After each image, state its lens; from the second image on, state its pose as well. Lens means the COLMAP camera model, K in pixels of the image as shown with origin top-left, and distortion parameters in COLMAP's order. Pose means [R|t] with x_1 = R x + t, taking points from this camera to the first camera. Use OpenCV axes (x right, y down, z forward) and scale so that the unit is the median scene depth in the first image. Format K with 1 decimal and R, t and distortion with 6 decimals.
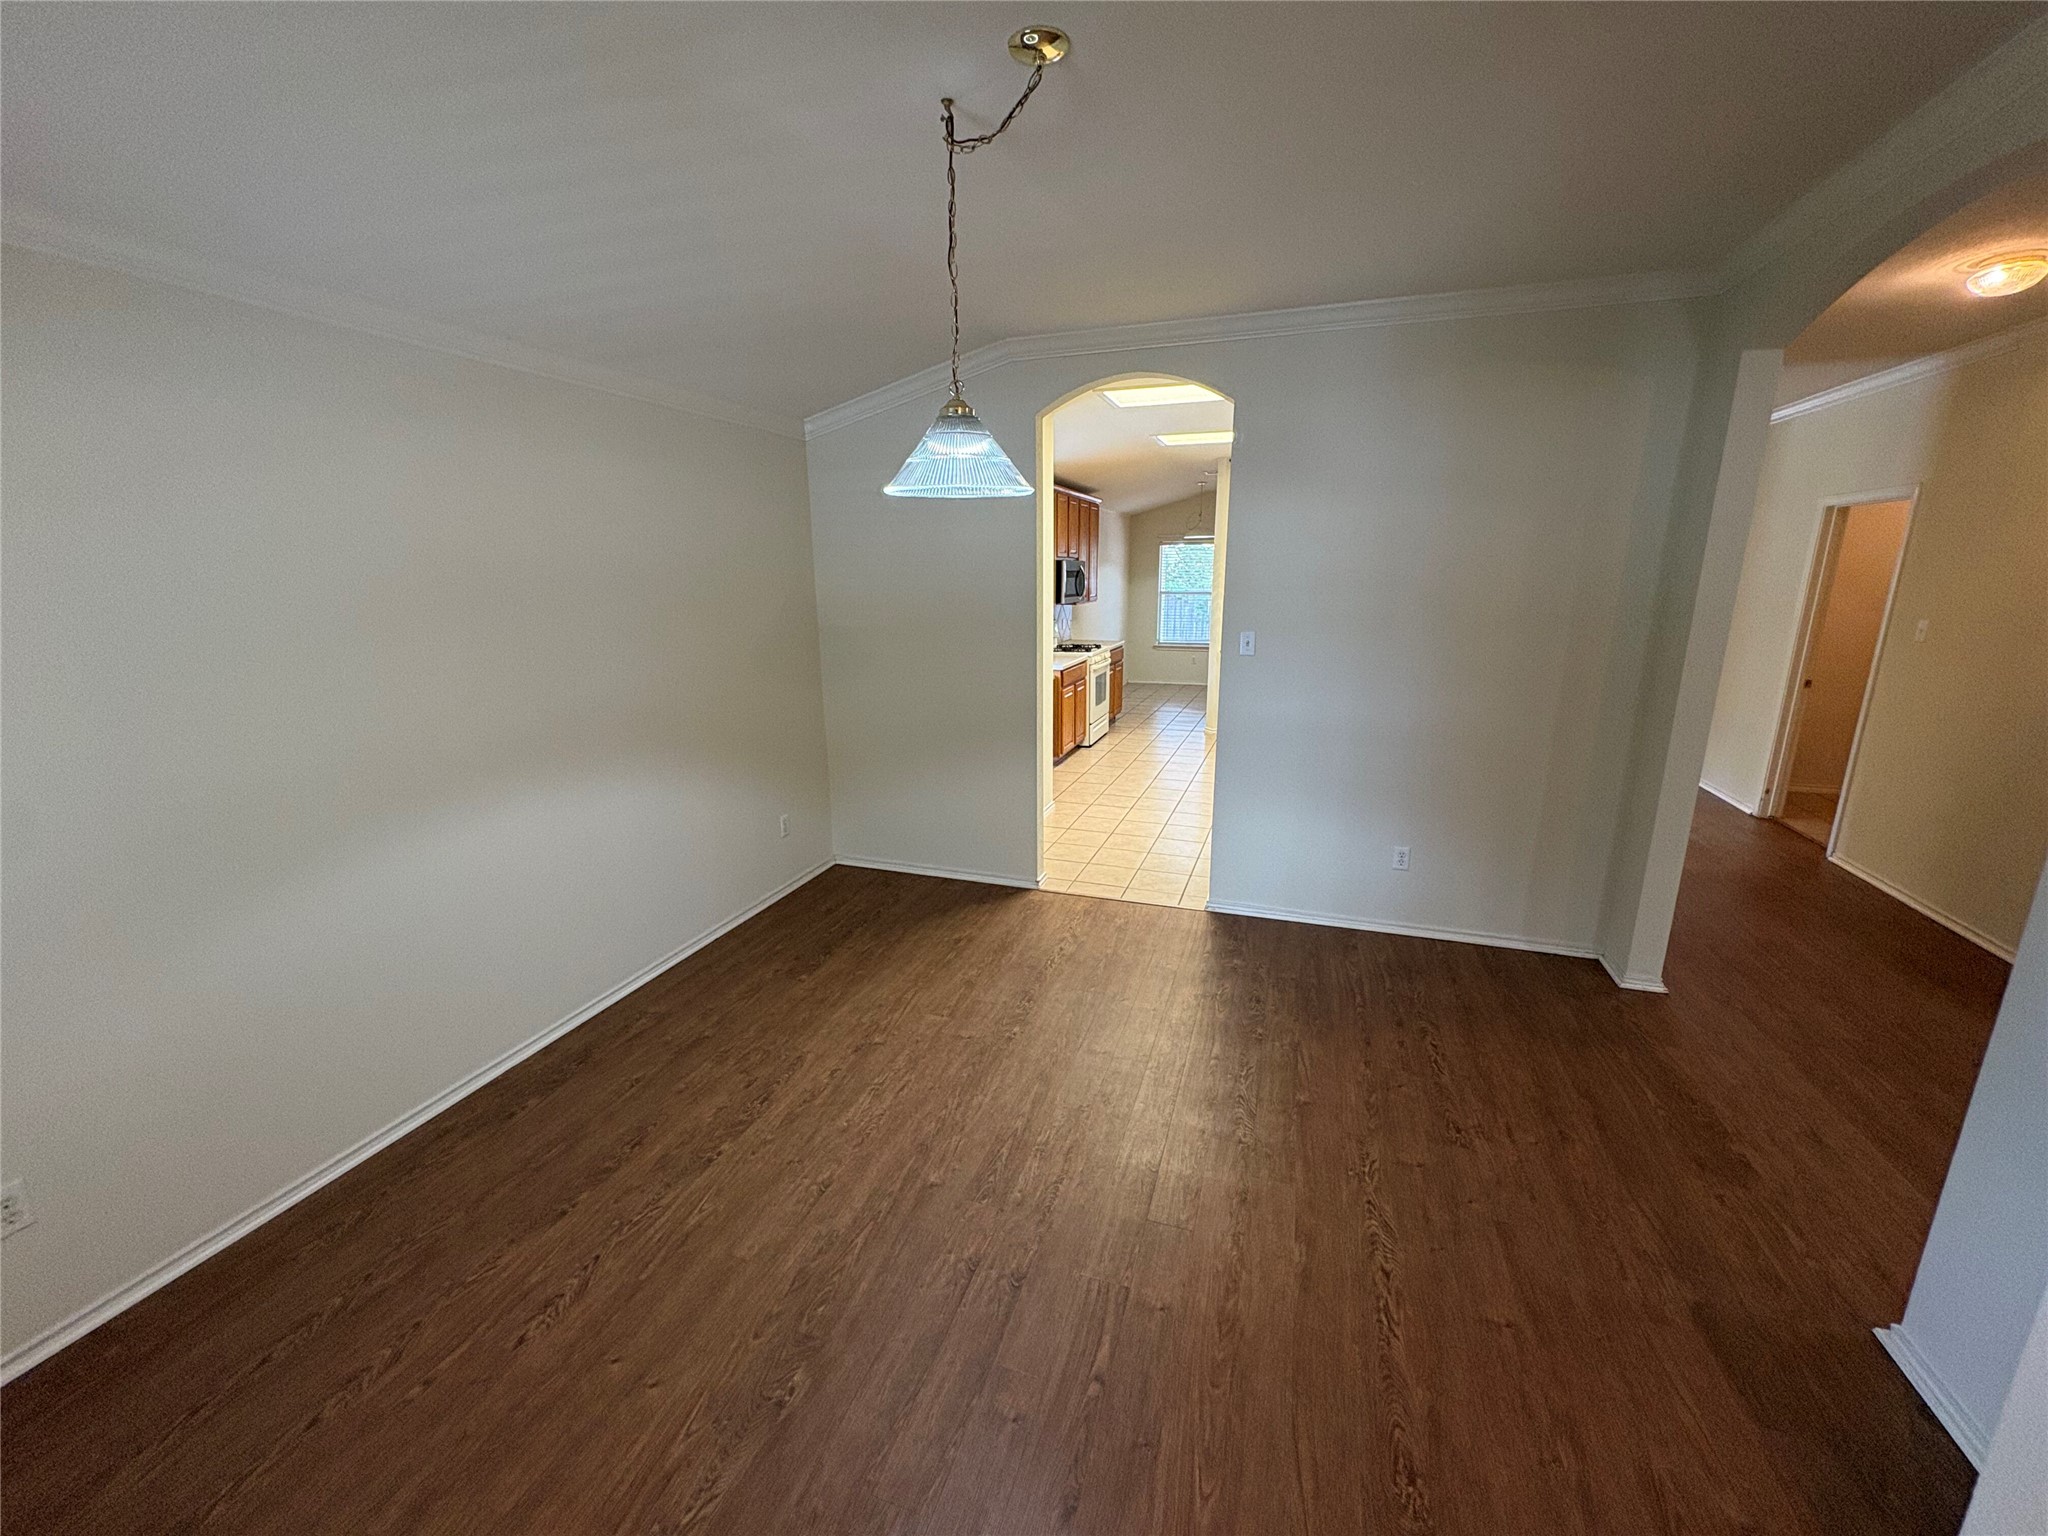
lens RADIAL K [[799.3, 0, 1012.7], [0, 799.3, 759.6], [0, 0, 1]] dist [-0.001761, -0.000519]
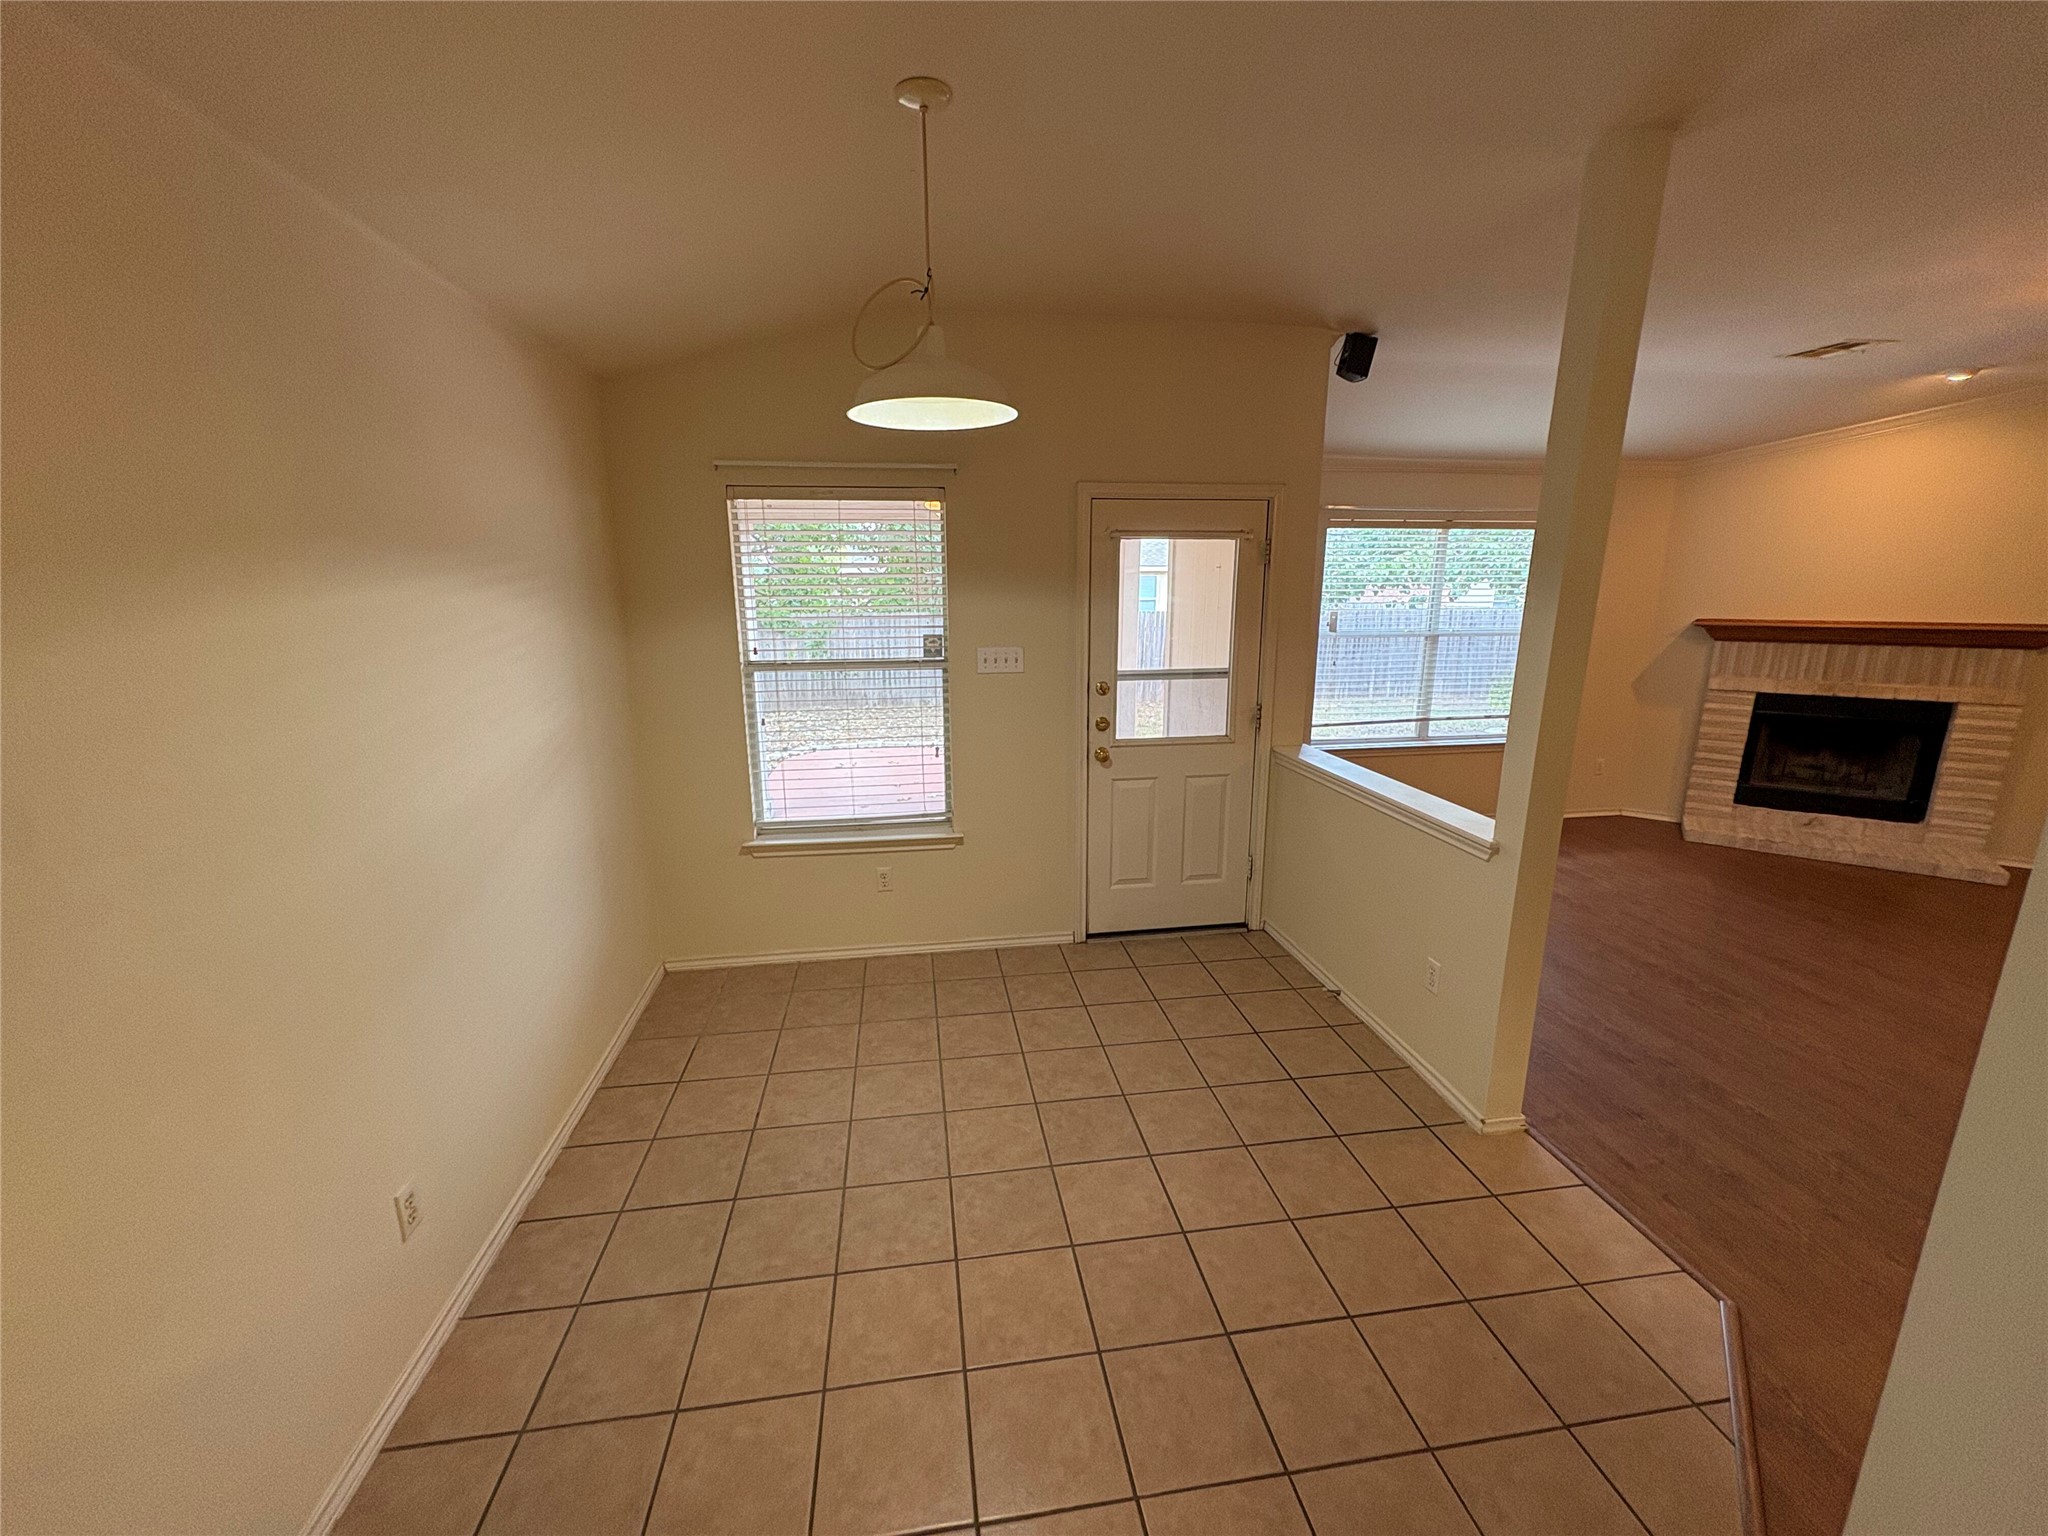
lens RADIAL K [[799.3, 0, 1012.7], [0, 799.3, 759.6], [0, 0, 1]] dist [-0.001761, -0.000519]
pose [[0.887621, -0.098225, 0.449978, 0.209665], [0.105692, 0.994362, 0.008572, -0.256831], [-0.448283, 0.039950, 0.892998, 1.079279]]
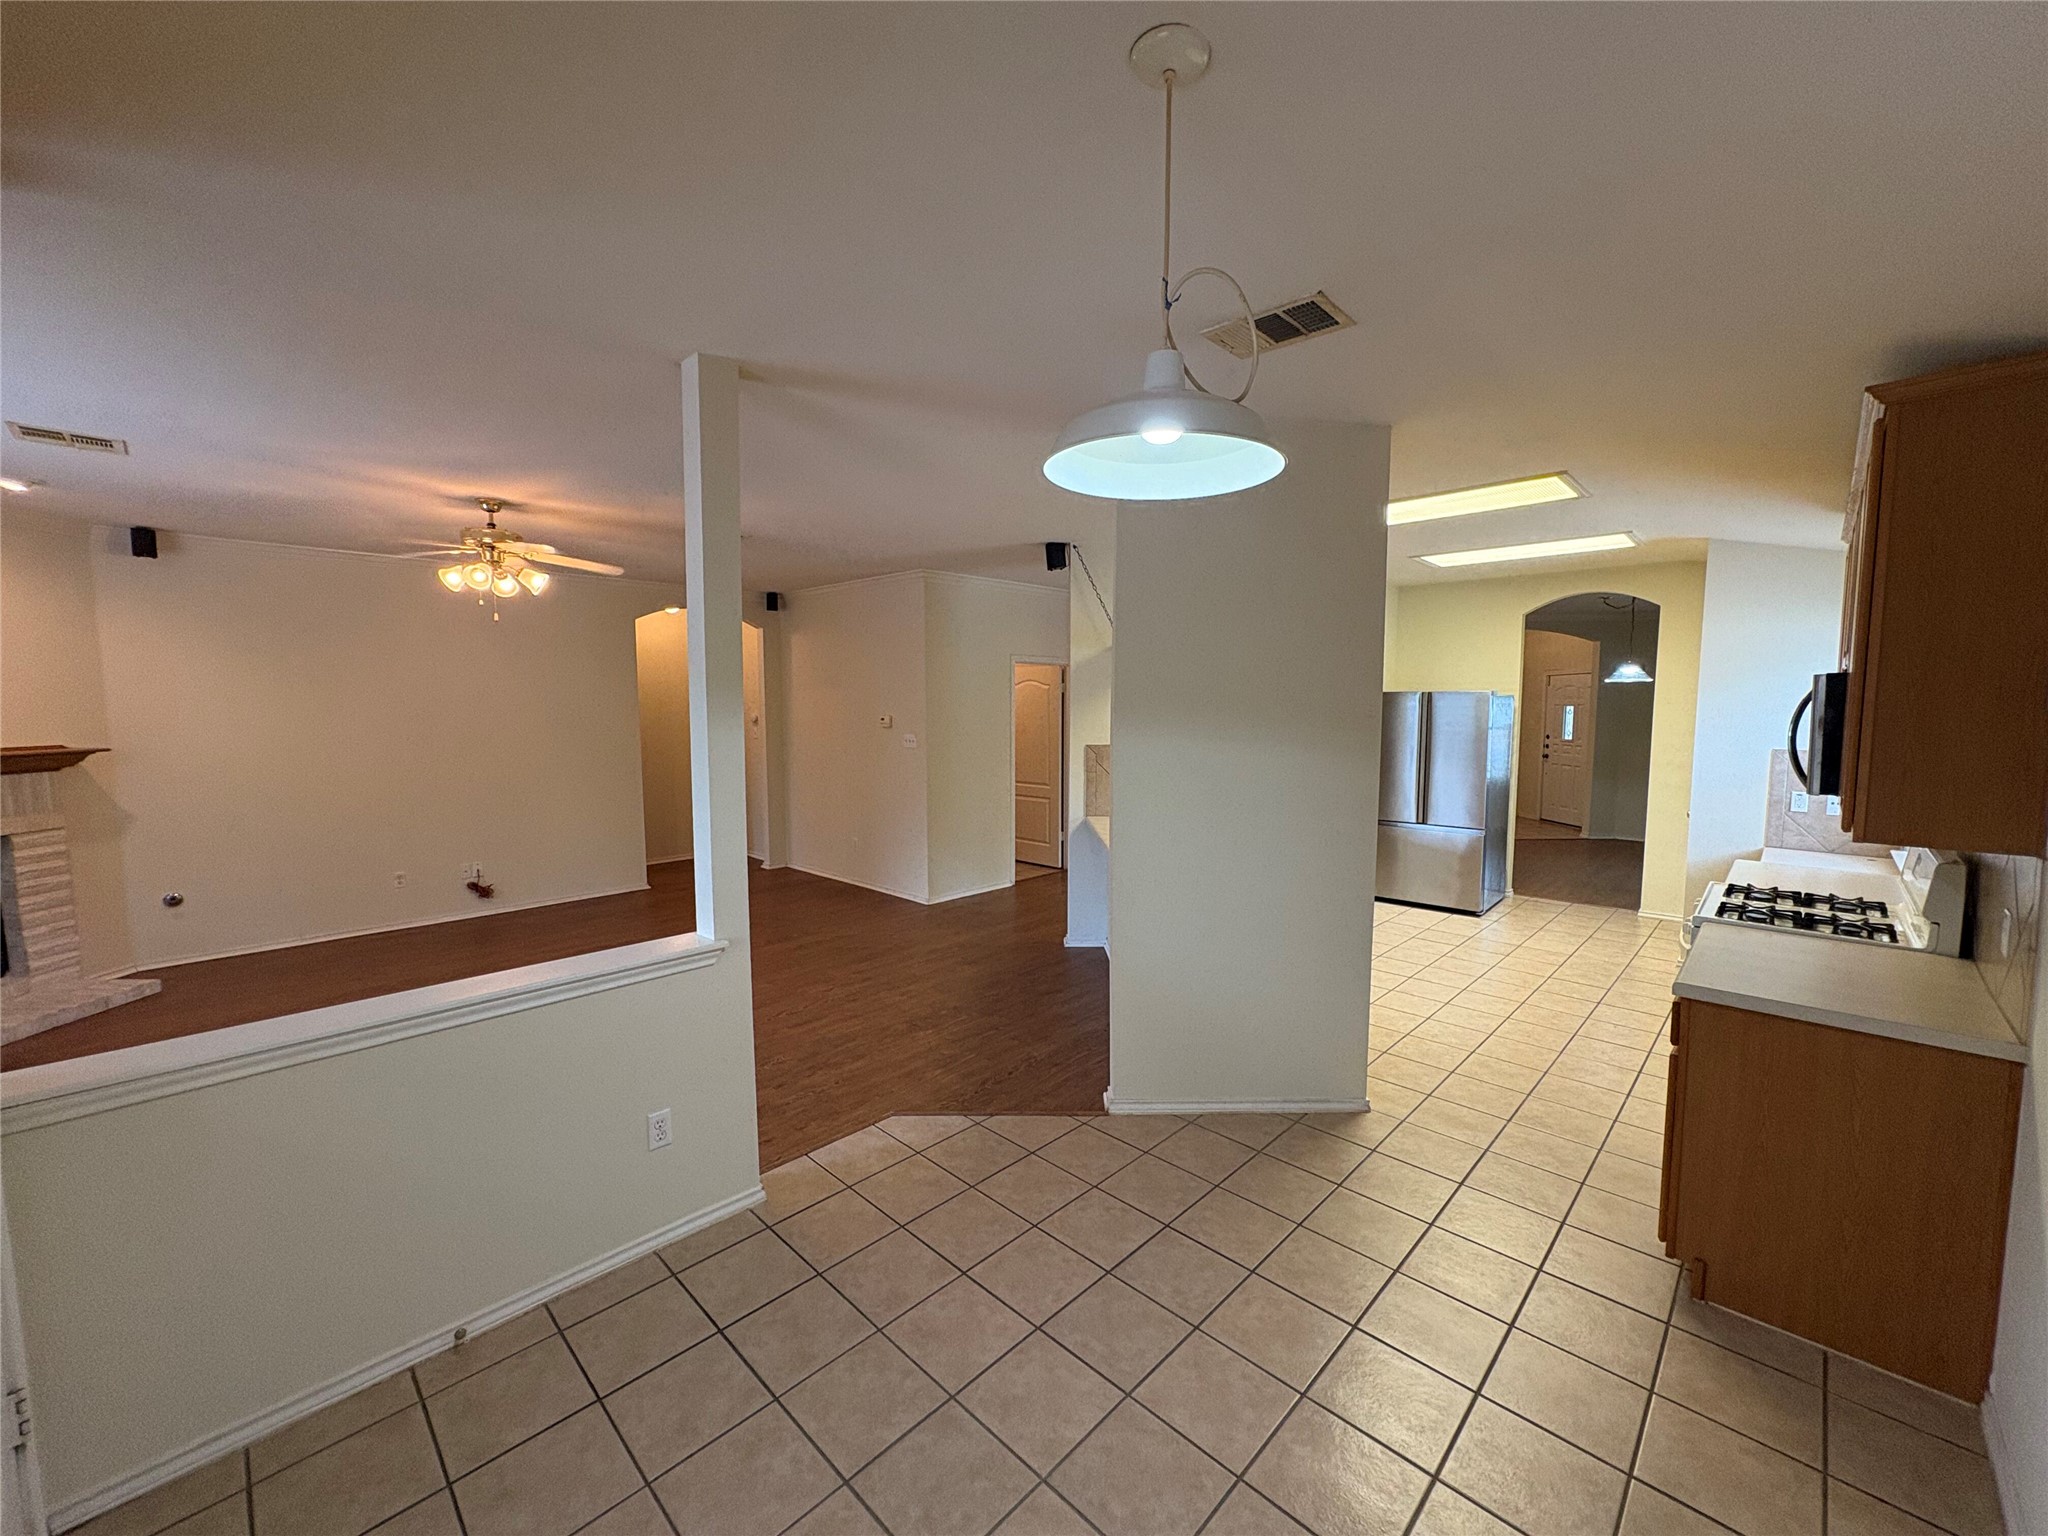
lens RADIAL K [[814.9, 0, 1024.0], [0, 814.9, 768.0], [0, 0, 1]] dist [0.001072, 0.000232]
pose [[-0.906933, -0.028775, 0.420291, 0.292639], [0.100040, 0.954416, 0.281217, -0.415846], [-0.409225, 0.297091, -0.862712, 1.761571]]
